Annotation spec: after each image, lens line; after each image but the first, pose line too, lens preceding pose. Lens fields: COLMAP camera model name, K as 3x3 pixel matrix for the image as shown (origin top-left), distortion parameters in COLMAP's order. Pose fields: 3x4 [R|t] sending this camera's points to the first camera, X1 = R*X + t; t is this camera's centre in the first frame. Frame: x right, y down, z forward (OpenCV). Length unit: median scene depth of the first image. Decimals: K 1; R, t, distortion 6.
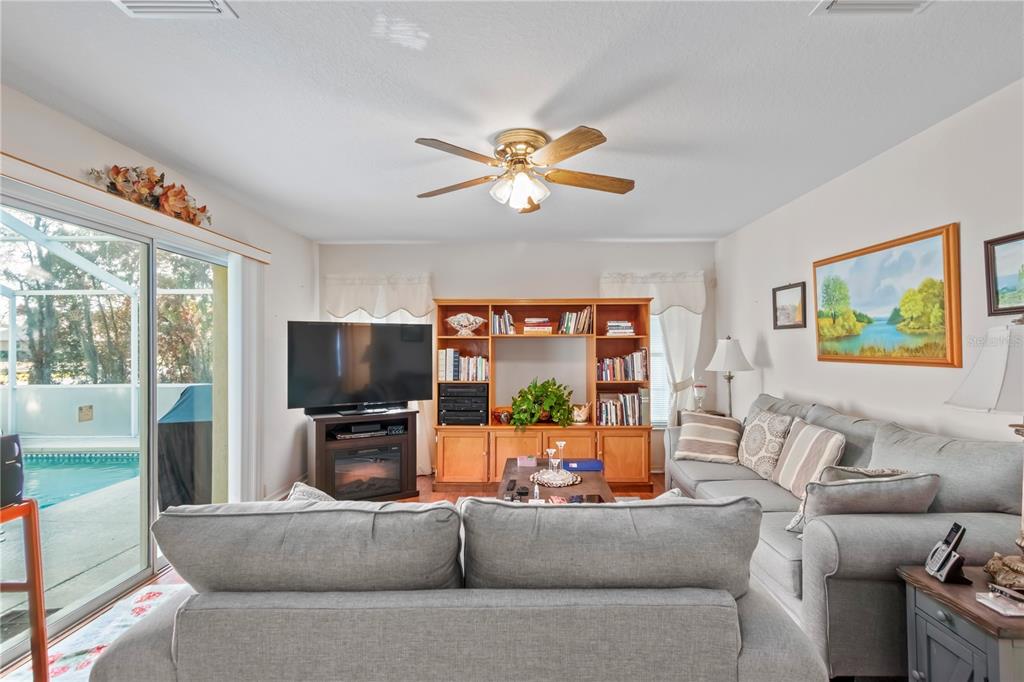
lens RADIAL K [[474.6, 0, 517.7], [0, 474.6, 337.8], [0, 0, 1]] dist [0.002780, 0.000835]
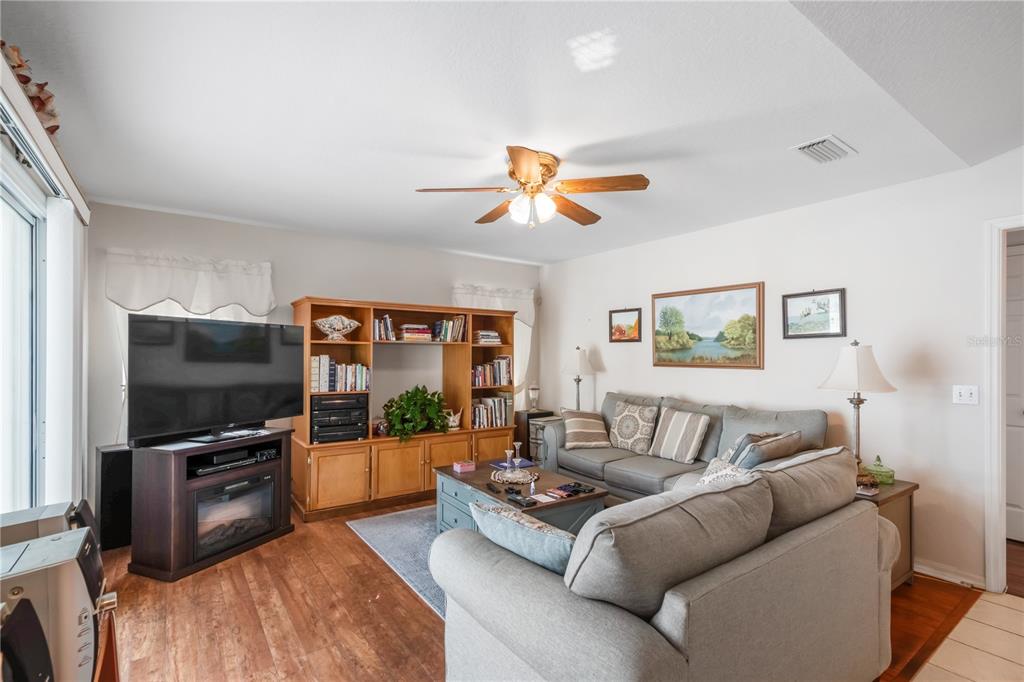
lens RADIAL K [[474.6, 0, 517.9], [0, 474.6, 349.9], [0, 0, 1]] dist [0.002780, 0.000835]
pose [[0.804302, 0.013983, 0.594056, -0.380818], [-0.020224, 0.999788, 0.003848, 0.002841], [-0.593877, -0.015109, 0.804414, 0.092752]]
